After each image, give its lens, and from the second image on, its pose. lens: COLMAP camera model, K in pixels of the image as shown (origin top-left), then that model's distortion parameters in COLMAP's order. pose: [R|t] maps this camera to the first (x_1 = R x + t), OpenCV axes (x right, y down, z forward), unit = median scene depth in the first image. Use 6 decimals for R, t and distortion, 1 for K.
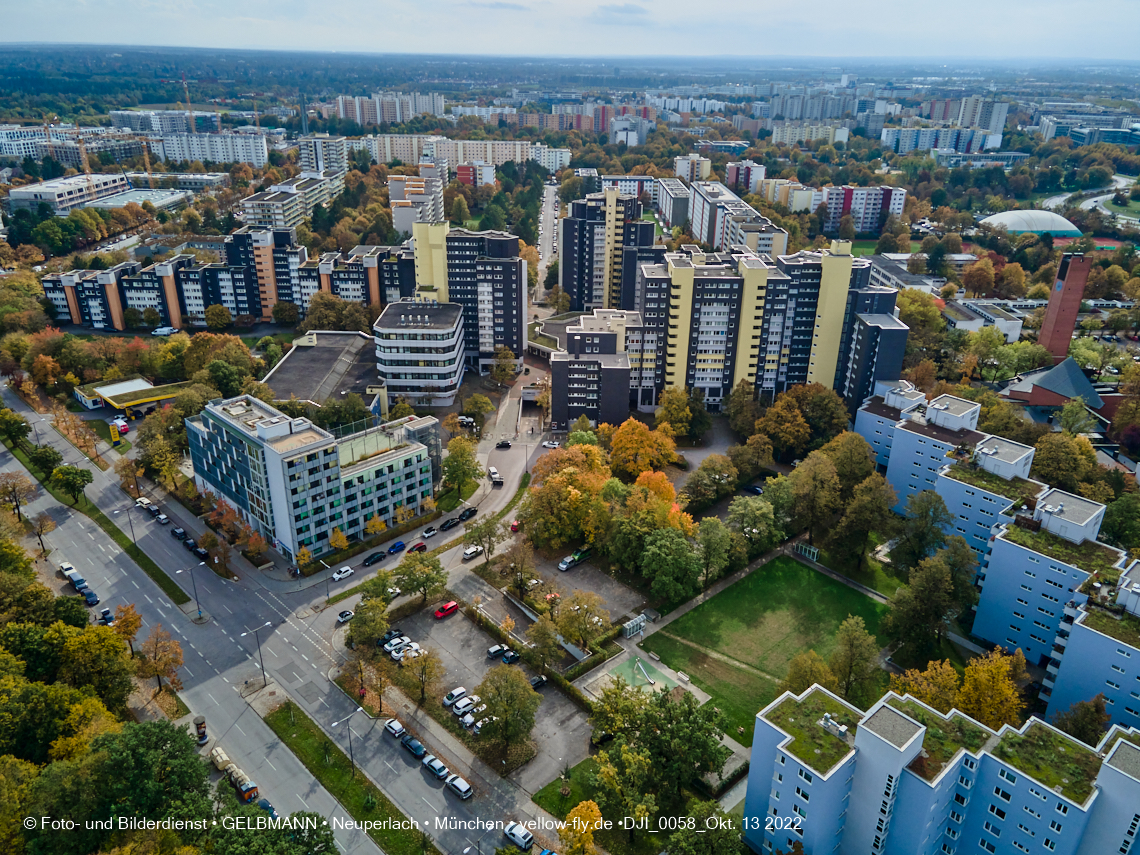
lens RADIAL K [[825.9, 0, 568.8], [0, 825.9, 428.2], [0, 0, 1]] dist [0.021495, 0.036681]
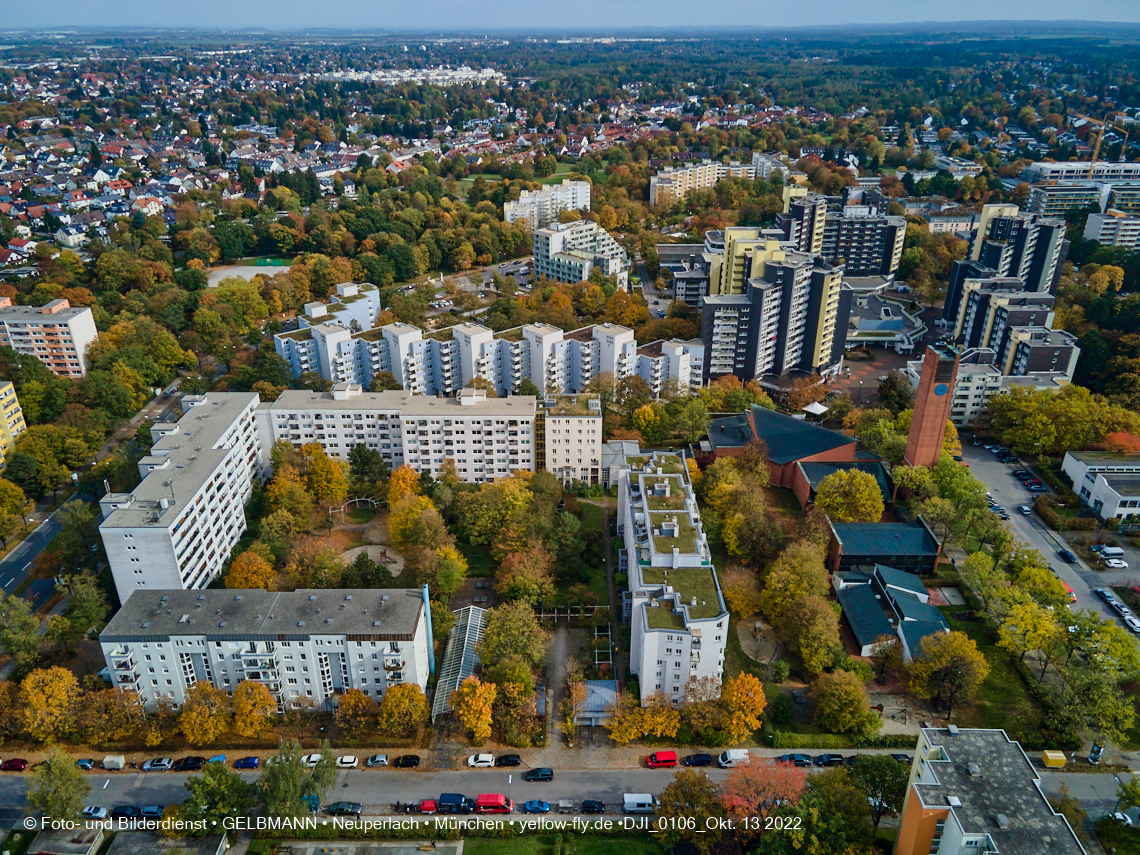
lens RADIAL K [[828.3, 0, 568.6], [0, 828.3, 424.7], [0, 0, 1]] dist [0.020385, 0.038109]
pose [[-0.009468, 0.418810, -0.908024, 1.157300], [-0.408137, 0.827365, 0.385864, -0.260915], [0.912871, 0.374252, 0.163098, 0.476361]]
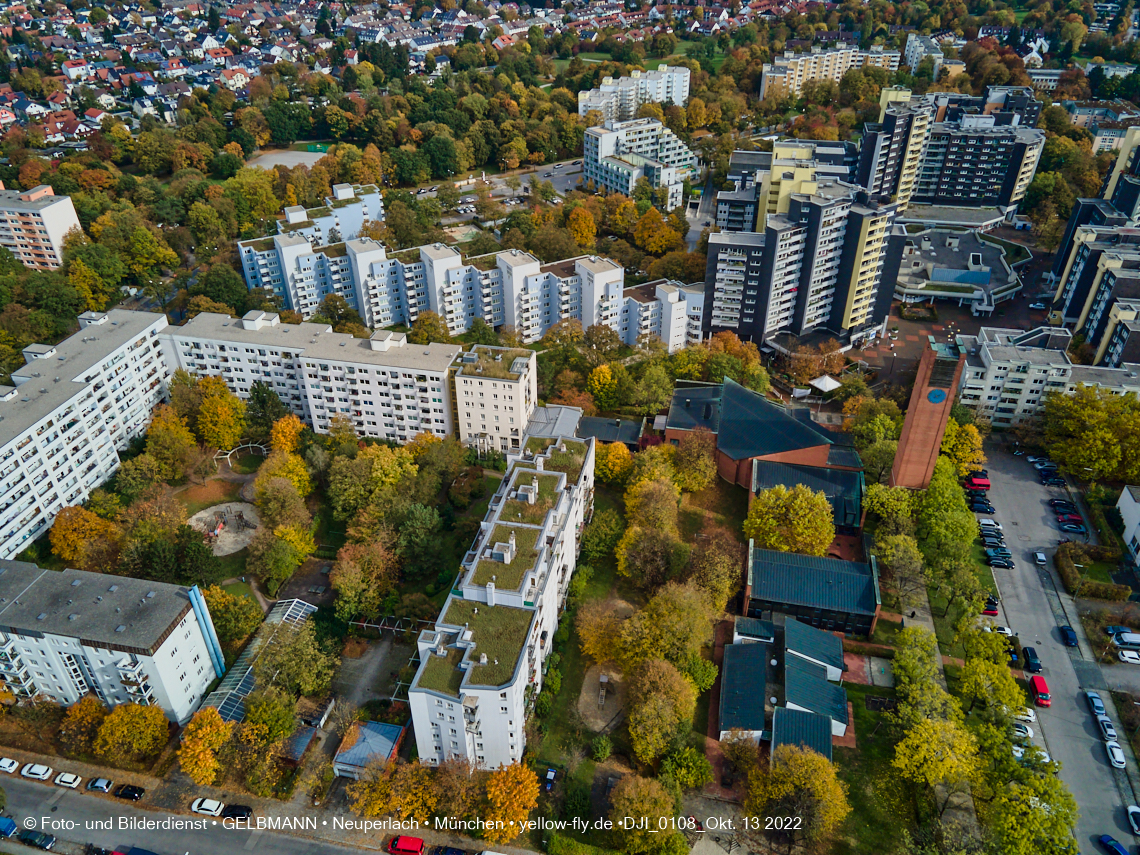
lens RADIAL K [[828.3, 0, 568.6], [0, 828.3, 424.7], [0, 0, 1]] dist [0.020385, 0.038109]
pose [[-0.216371, 0.525535, -0.822798, 1.008391], [-0.397731, 0.722212, 0.565880, -0.335901], [0.891624, 0.449693, 0.052756, 0.631993]]
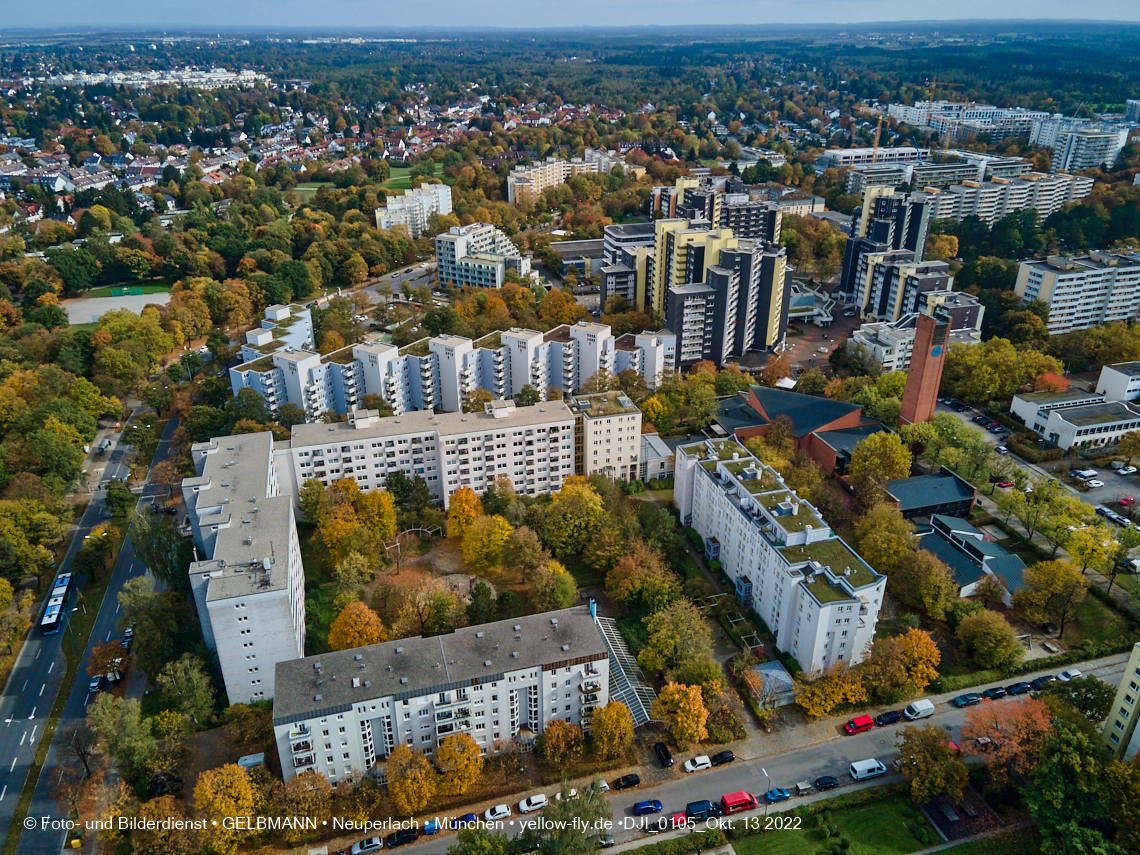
lens RADIAL K [[825.9, 0, 568.8], [0, 825.9, 428.2], [0, 0, 1]] dist [0.021495, 0.036681]
pose [[0.268363, 0.405929, -0.873615, 1.120697], [-0.387274, 0.875830, 0.287993, -0.172271], [0.882043, 0.261041, 0.392247, 0.281706]]
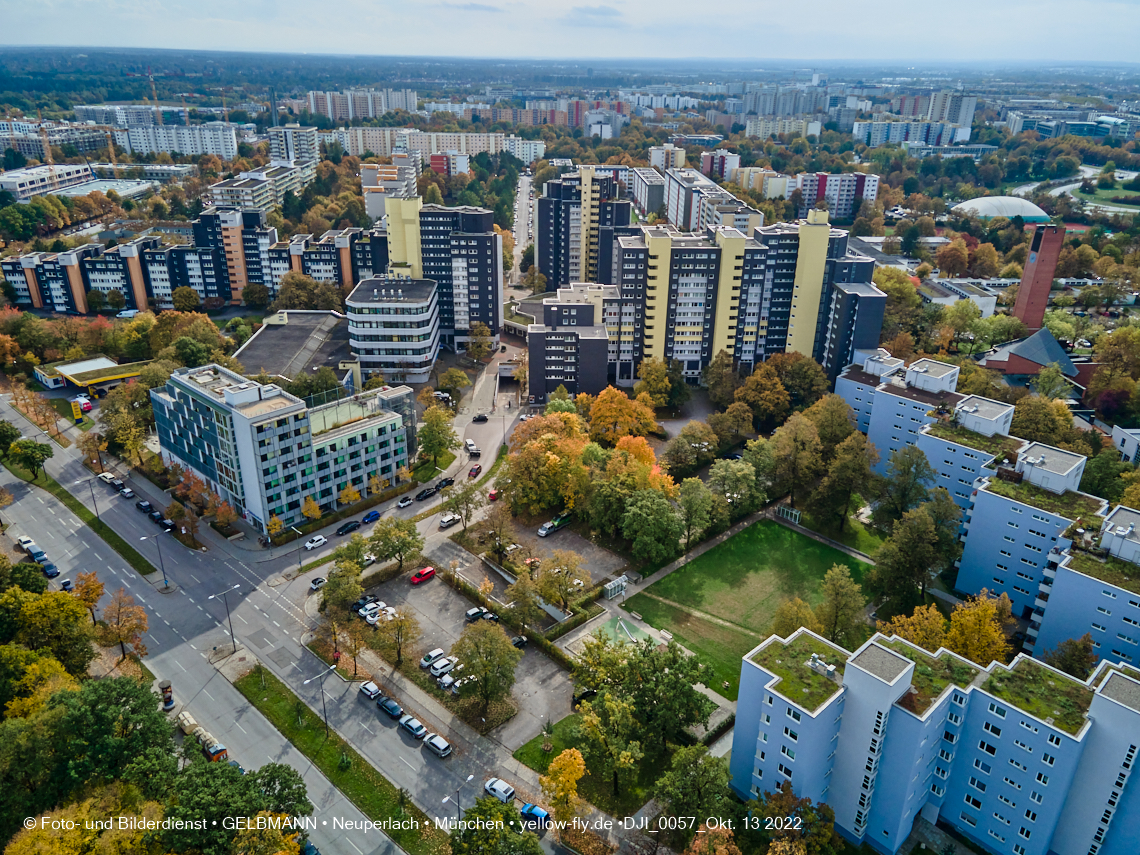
lens RADIAL K [[825.9, 0, 568.8], [0, 825.9, 428.2], [0, 0, 1]] dist [0.021495, 0.036681]
pose [[0.999563, -0.012055, 0.026991, -0.000310], [0.012123, 0.999924, -0.002360, 0.025924], [-0.026960, 0.002686, 0.999633, 0.010984]]
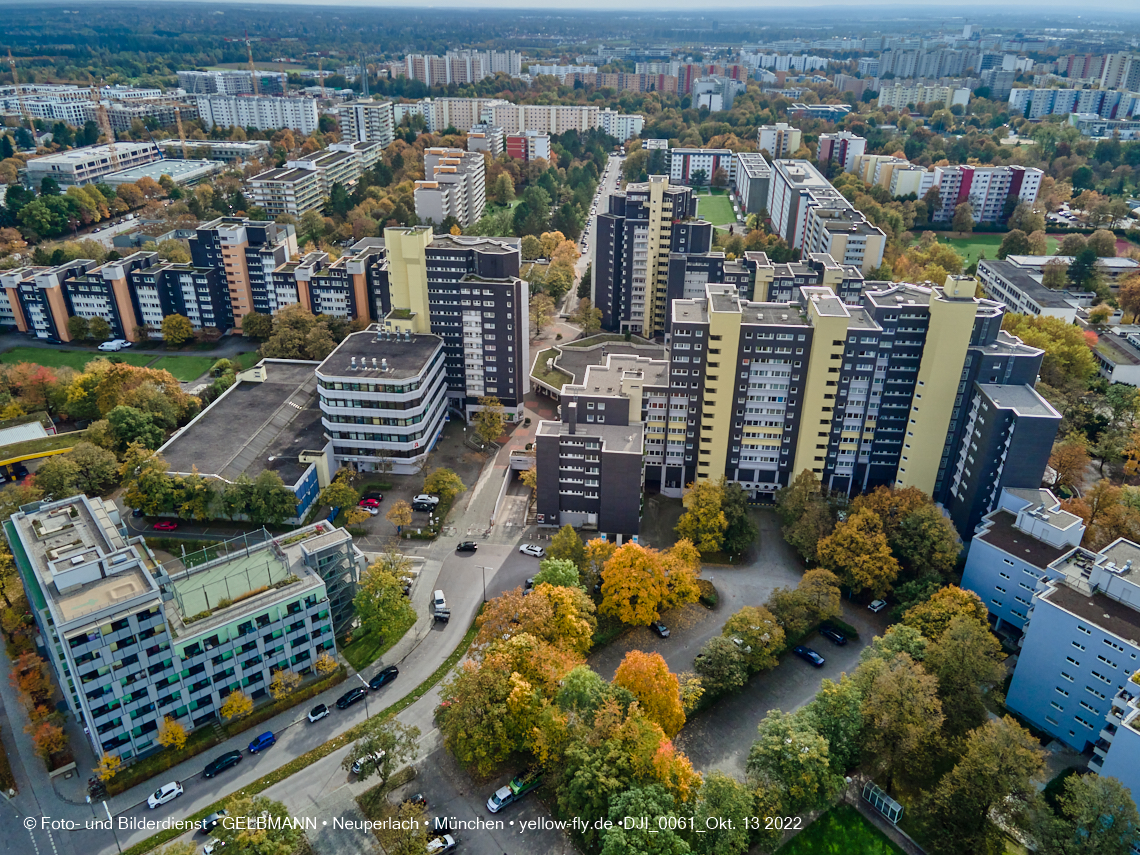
lens RADIAL K [[828.3, 0, 568.6], [0, 828.3, 424.7], [0, 0, 1]] dist [0.020385, 0.038109]
pose [[0.994205, 0.042288, -0.098832, 0.058037], [-0.038257, 0.998371, 0.042330, -0.090333], [0.100461, -0.038304, 0.994203, 0.204519]]
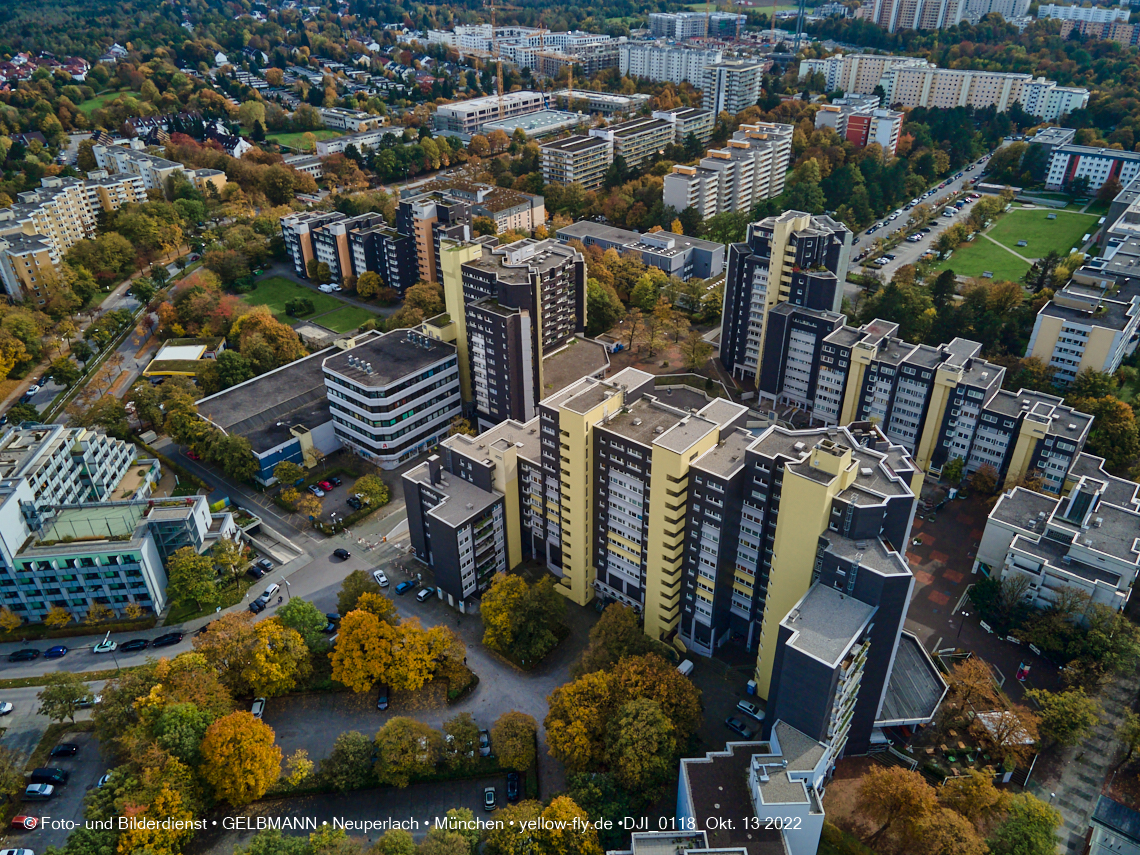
lens RADIAL K [[828.3, 0, 568.6], [0, 828.3, 424.7], [0, 0, 1]] dist [0.020385, 0.038109]
pose [[0.765834, 0.308237, -0.564347, 0.371745], [-0.240928, 0.951240, 0.192605, -0.225973], [0.596197, -0.011537, 0.802755, 0.354616]]
